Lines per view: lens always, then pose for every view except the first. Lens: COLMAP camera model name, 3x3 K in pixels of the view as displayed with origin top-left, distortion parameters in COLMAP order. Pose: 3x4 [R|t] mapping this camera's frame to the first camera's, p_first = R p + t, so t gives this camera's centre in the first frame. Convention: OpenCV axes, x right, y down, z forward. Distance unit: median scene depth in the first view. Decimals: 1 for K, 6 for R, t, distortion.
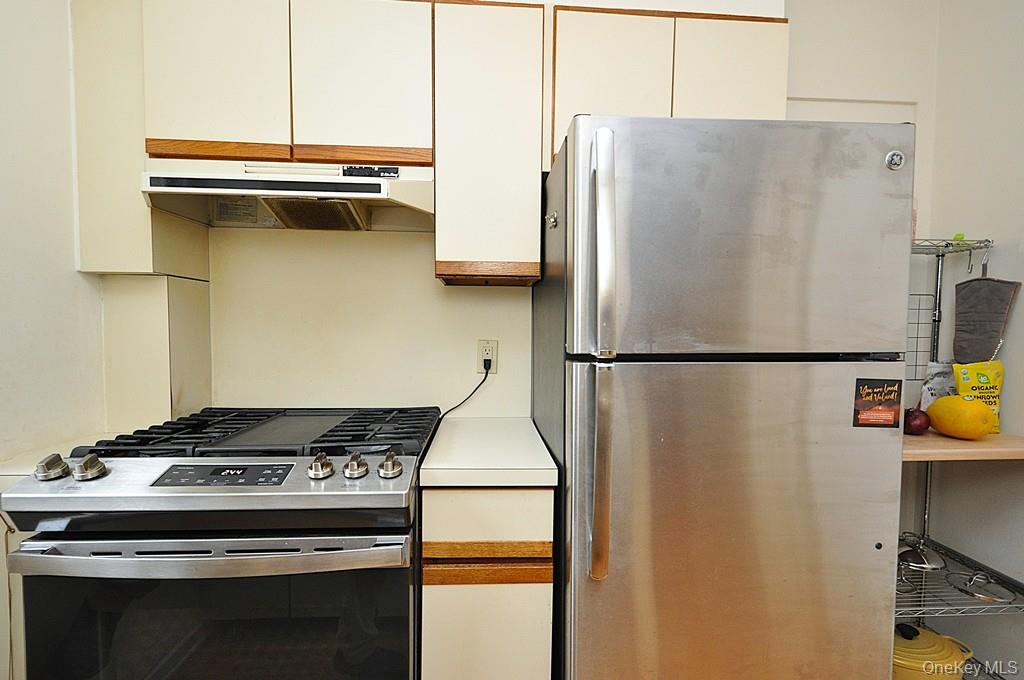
lens RADIAL K [[483.9, 0, 511.4], [0, 483.9, 352.6], [0, 0, 1]] dist [0.016814, -0.012394]
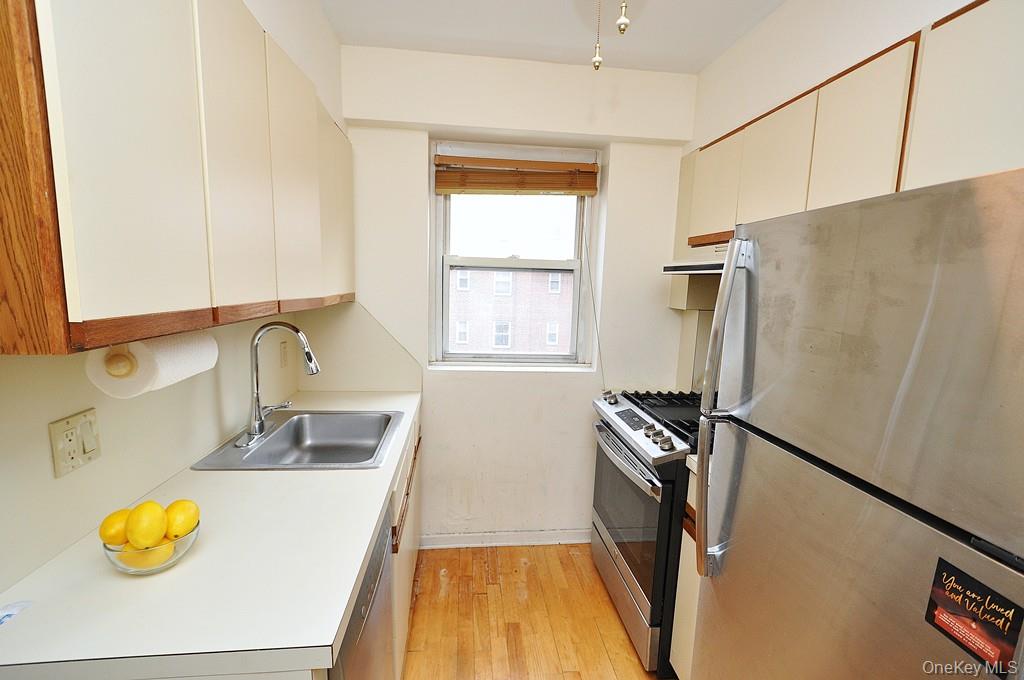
lens RADIAL K [[457.5, 0, 510.7], [0, 457.5, 353.0], [0, 0, 1]] dist [0.008715, -0.008914]
pose [[0.036713, 0.150531, -0.987923, 1.260035], [-0.080908, 0.985792, 0.147200, -0.268840], [0.996045, 0.074527, 0.048371, 0.353253]]
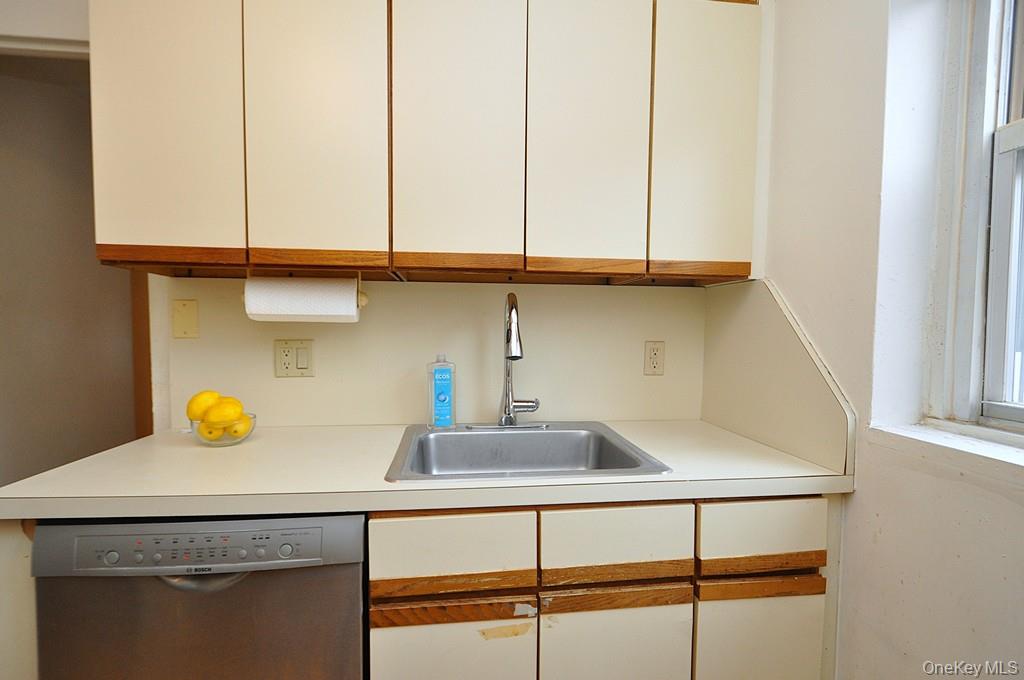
lens RADIAL K [[483.9, 0, 511.4], [0, 483.9, 352.6], [0, 0, 1]] dist [0.016814, -0.012394]
pose [[-0.998829, -0.006136, -0.047998, -0.275058], [-0.011174, 0.994366, 0.105408, -0.054577], [0.047081, 0.105821, -0.993270, 1.009232]]
